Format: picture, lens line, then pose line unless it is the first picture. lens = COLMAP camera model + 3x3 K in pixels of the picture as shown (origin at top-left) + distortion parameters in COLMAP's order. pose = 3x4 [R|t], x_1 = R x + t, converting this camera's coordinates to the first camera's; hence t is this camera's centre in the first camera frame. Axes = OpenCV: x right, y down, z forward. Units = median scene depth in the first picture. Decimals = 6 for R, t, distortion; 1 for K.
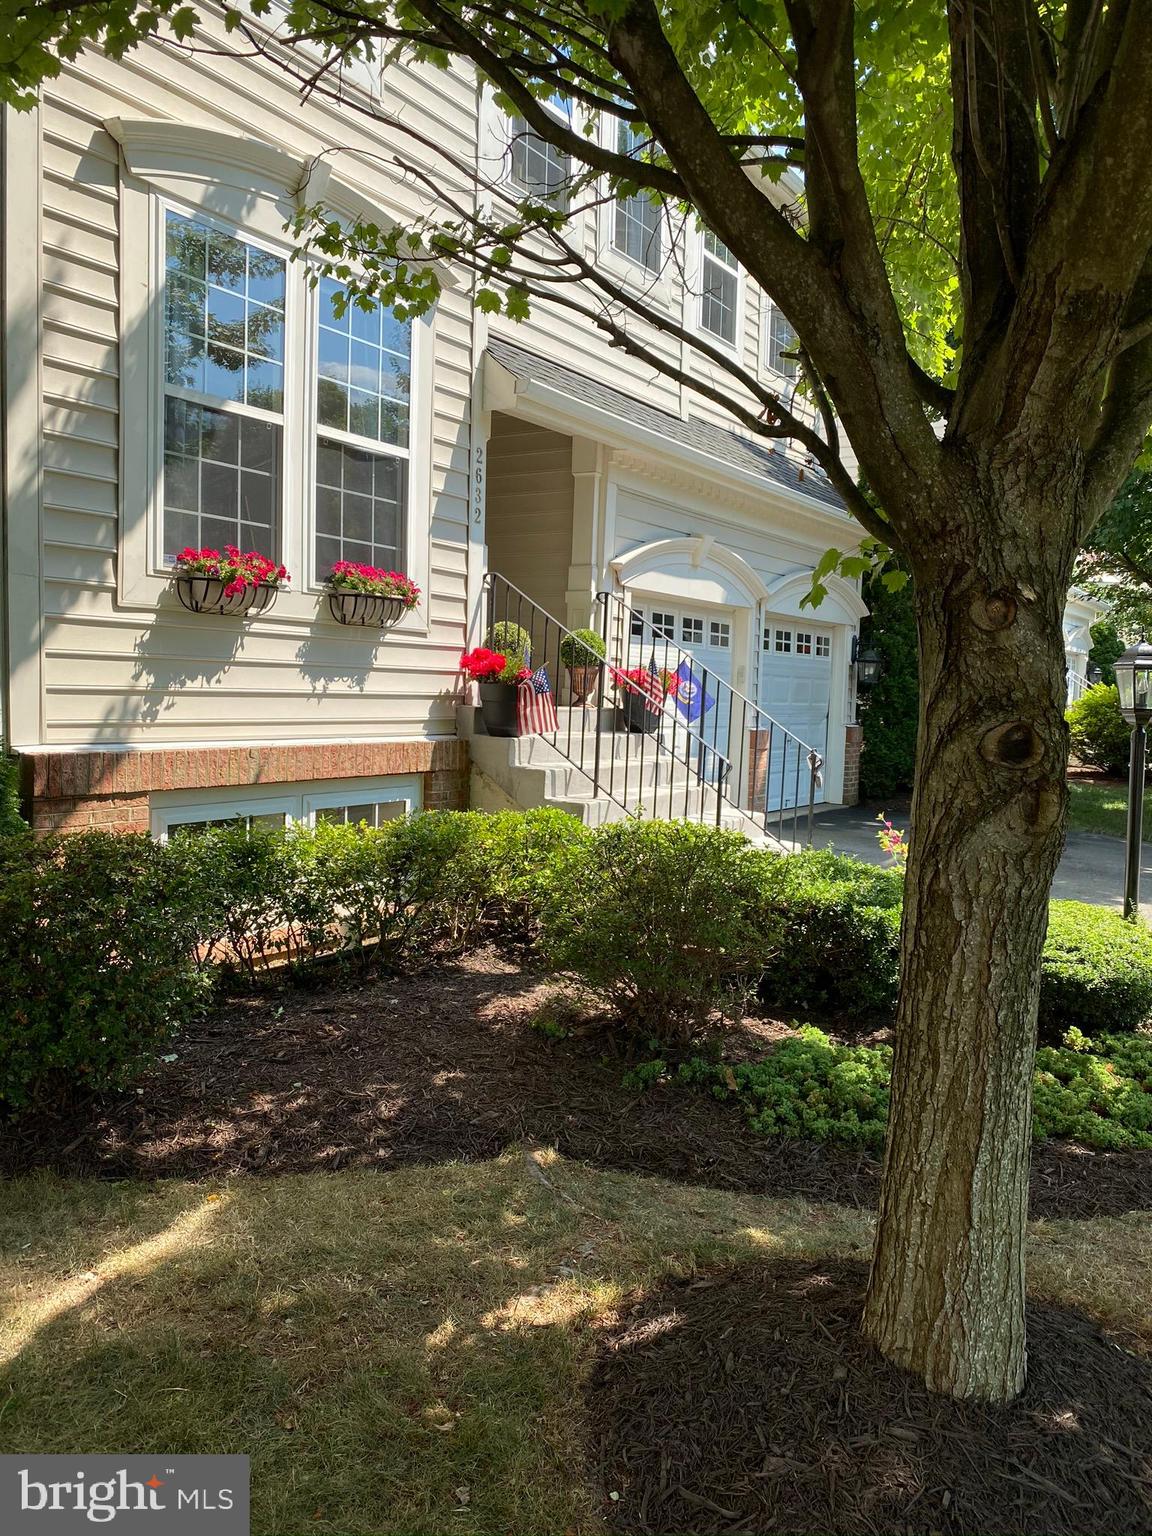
lens RADIAL K [[1176.1, 0, 612.8], [0, 1176.1, 790.3], [0, 0, 1]] dist [-0.006723, -0.010172]
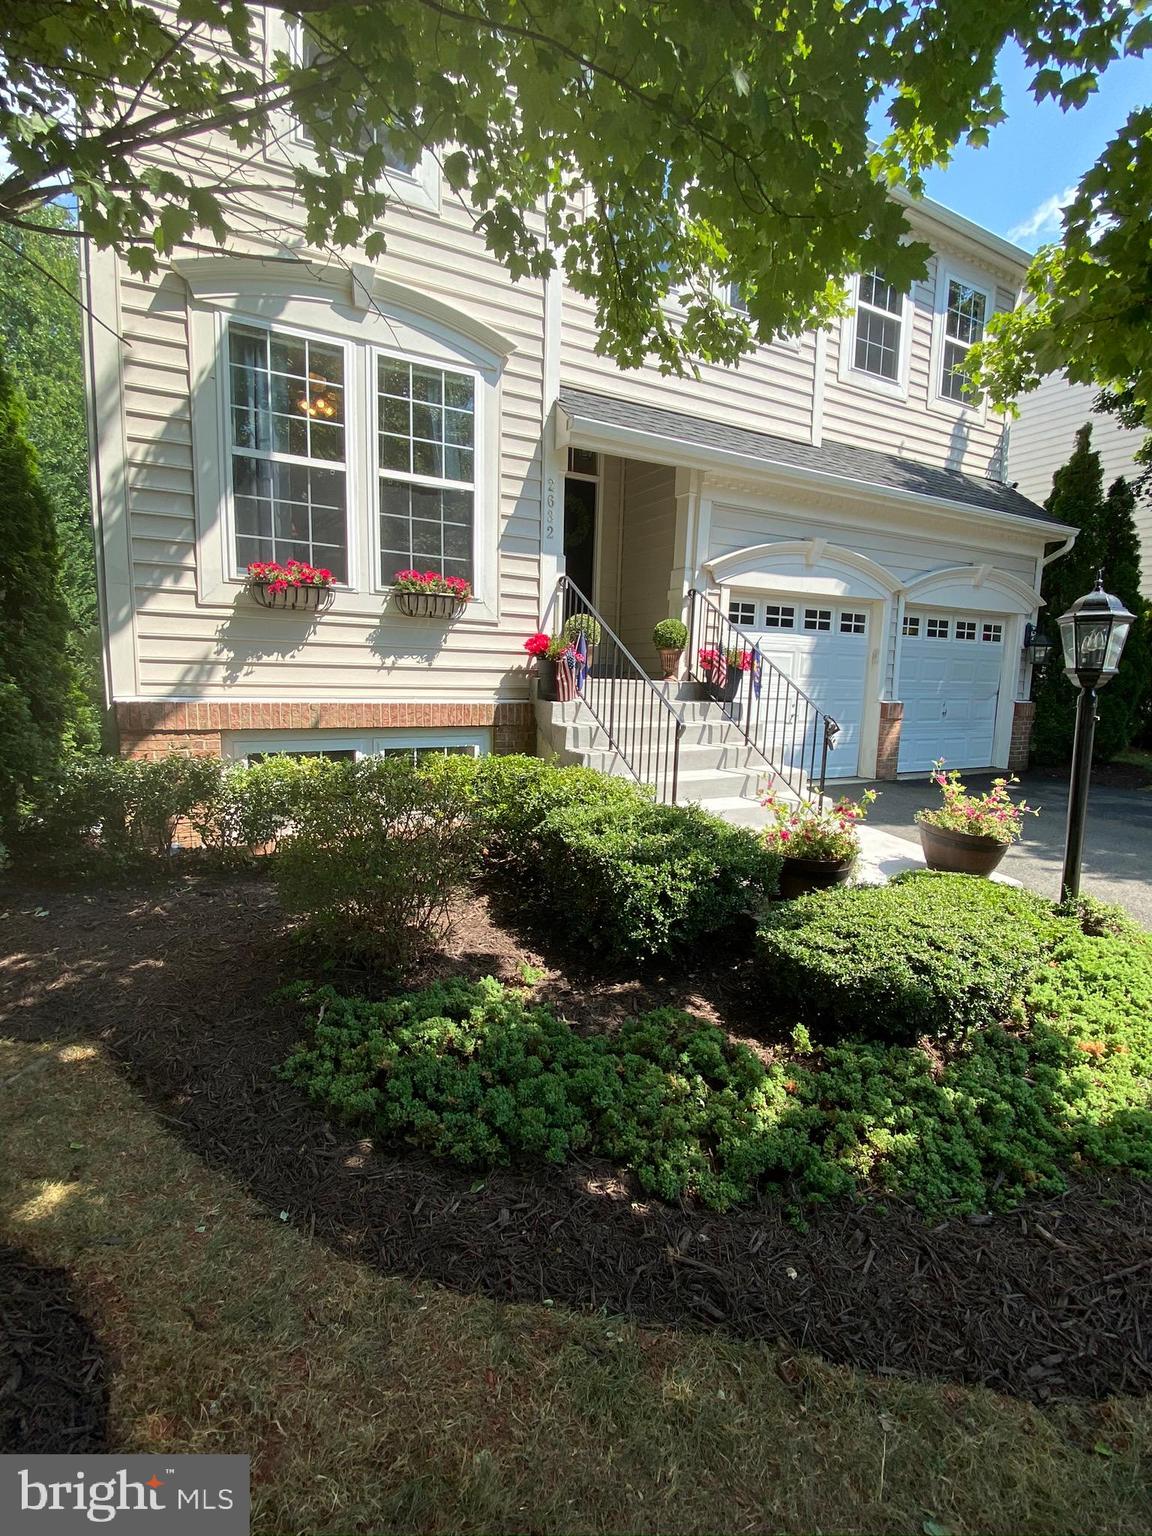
lens RADIAL K [[736.0, 0, 590.7], [0, 736.0, 771.8], [0, 0, 1]] dist [0.022514, -0.008826]
pose [[0.875651, 0.055394, -0.479756, 0.389080], [-0.039045, 0.998268, 0.043998, -0.004774], [0.481363, -0.019794, 0.876298, 0.341010]]
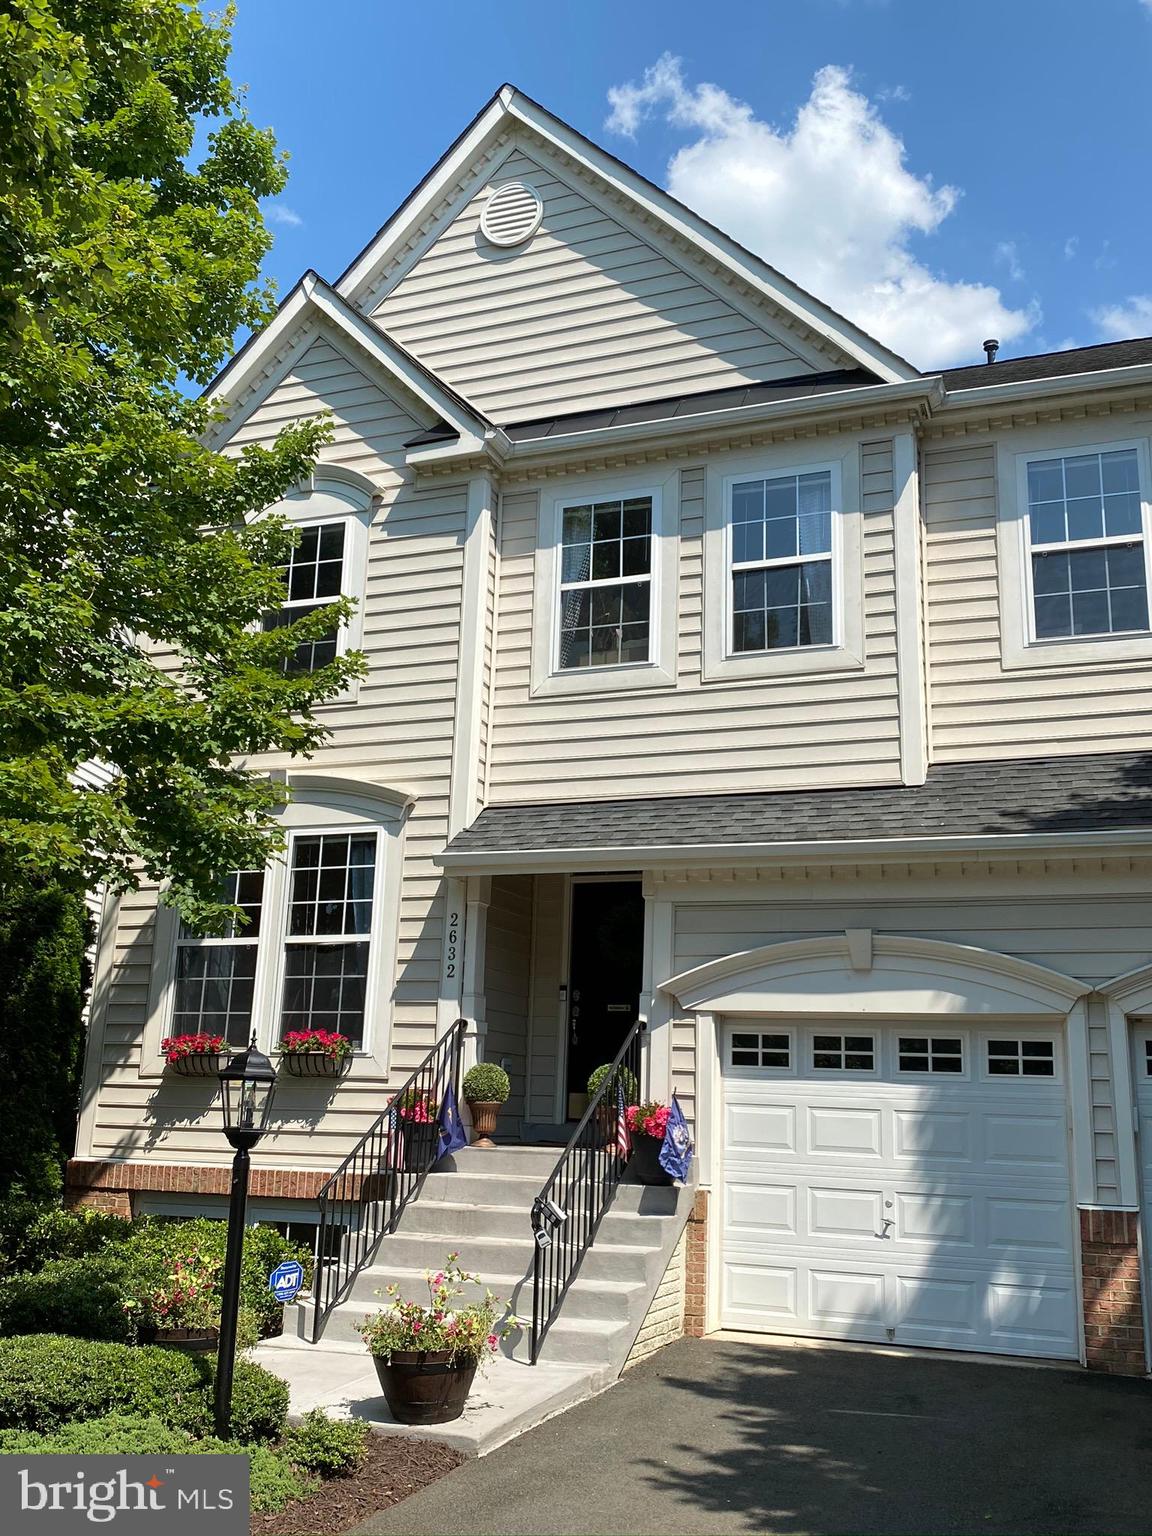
lens RADIAL K [[1479.6, 0, 584.8], [0, 1479.6, 740.7], [0, 0, 1]] dist [0.084494, -0.134151]
pose [[0.176835, -0.270137, -0.946443, 1.550610], [-0.110062, 0.950139, -0.291756, -0.047038], [0.978067, 0.155760, 0.138286, 1.036625]]
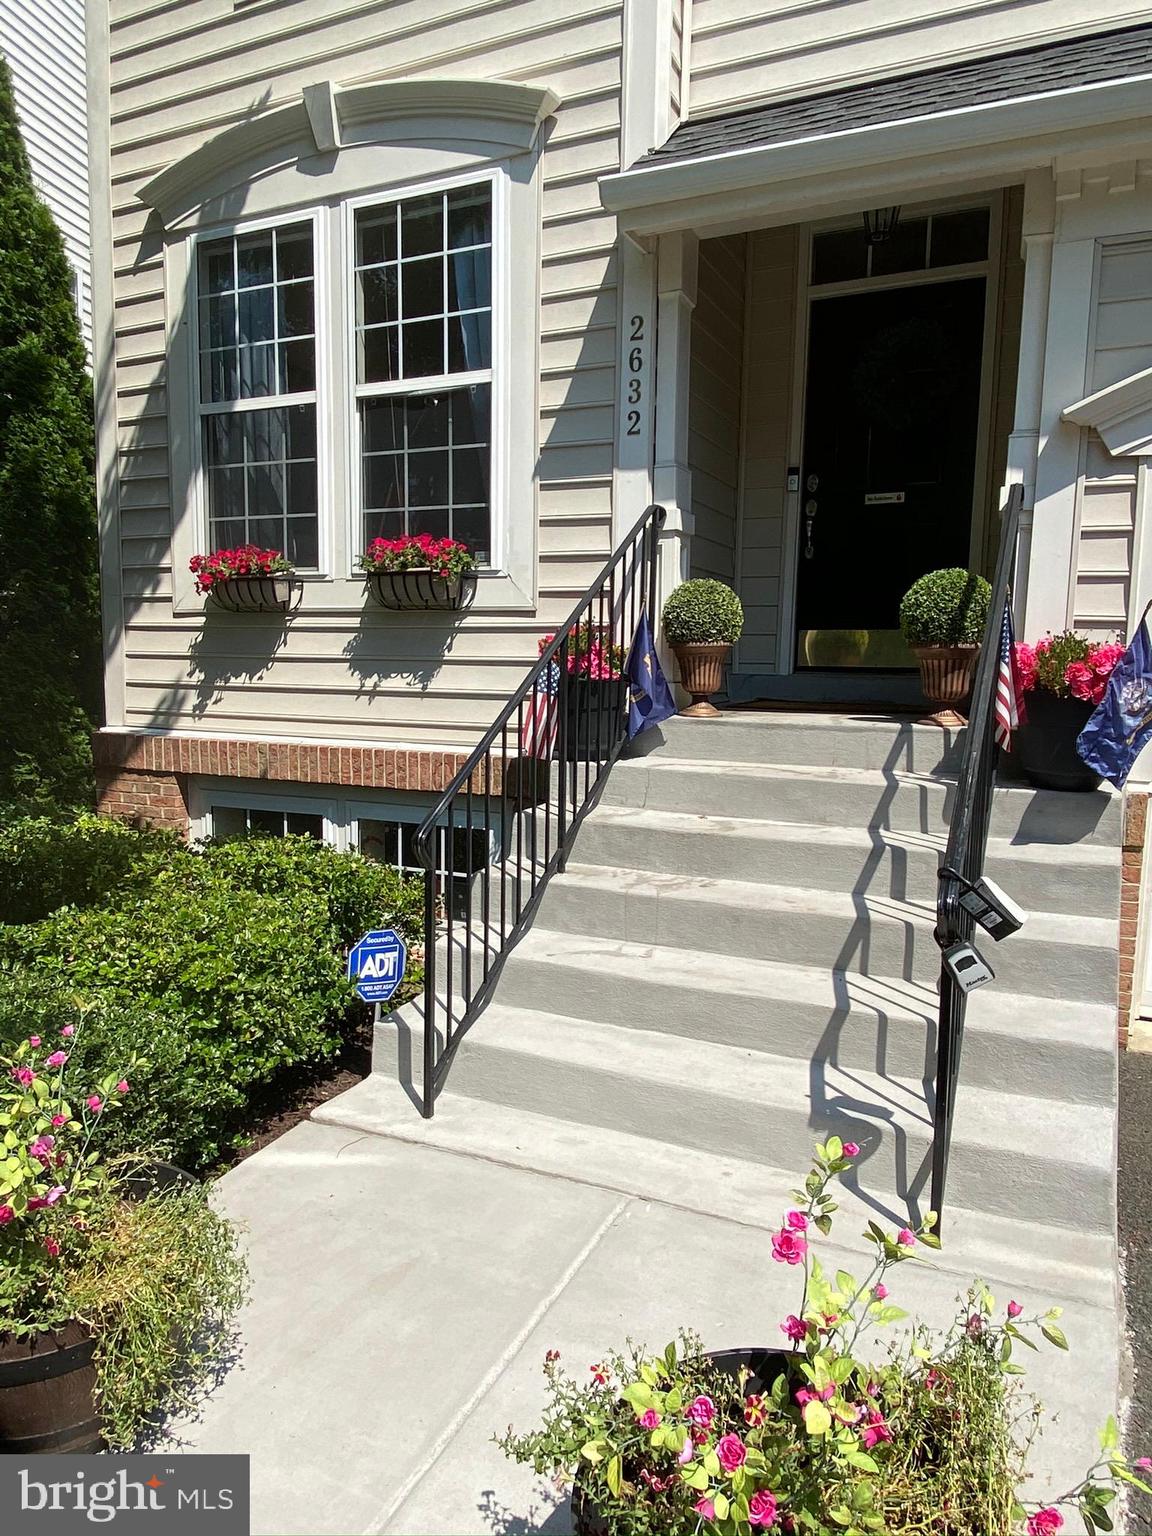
lens RADIAL K [[1032.0, 0, 573.8], [0, 1032.0, 768.1], [0, 0, 1]] dist [0.081224, -0.091481]
pose [[0.101150, 0.070263, -0.992387, 0.548879], [-0.097056, 0.993442, 0.060445, -0.086166], [0.990126, 0.090203, 0.107306, 1.069939]]
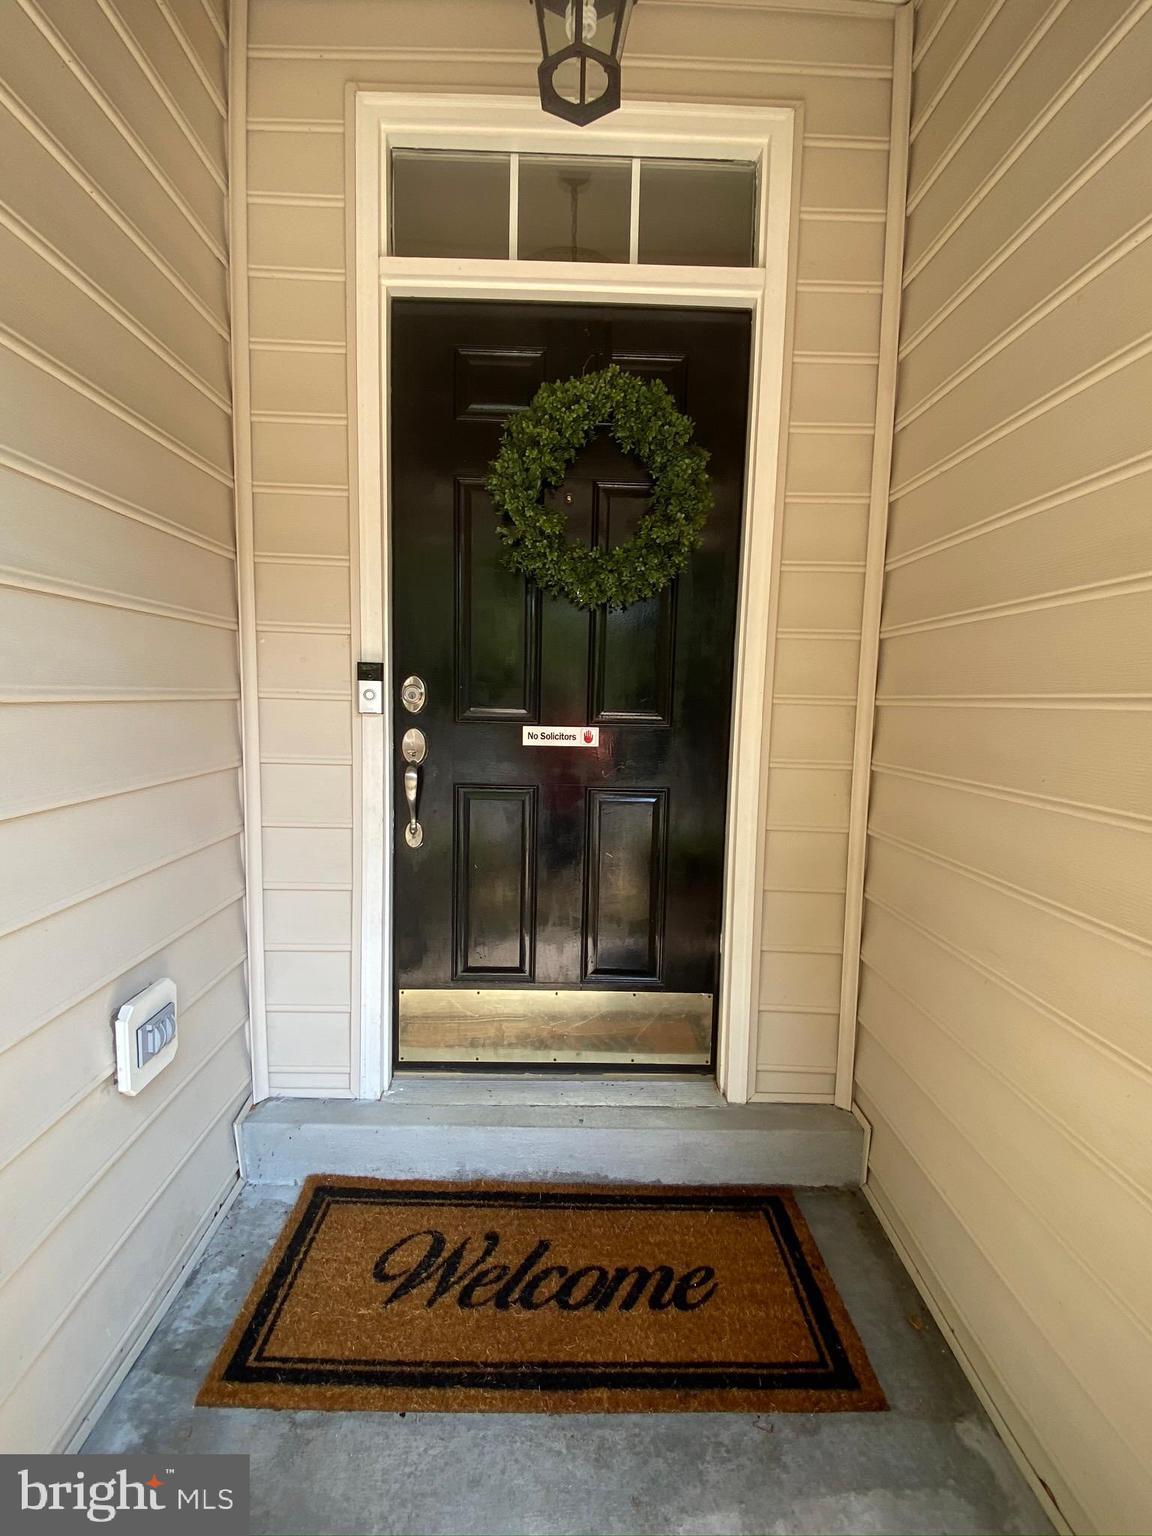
lens RADIAL K [[689.9, 0, 571.8], [0, 689.9, 774.2], [0, 0, 1]] dist [-0.010353, -0.003743]
pose [[0.536158, 0.075682, -0.840718, -0.031085], [-0.076713, 0.996220, 0.040758, -0.268098], [0.840625, 0.042641, 0.539937, 1.242175]]
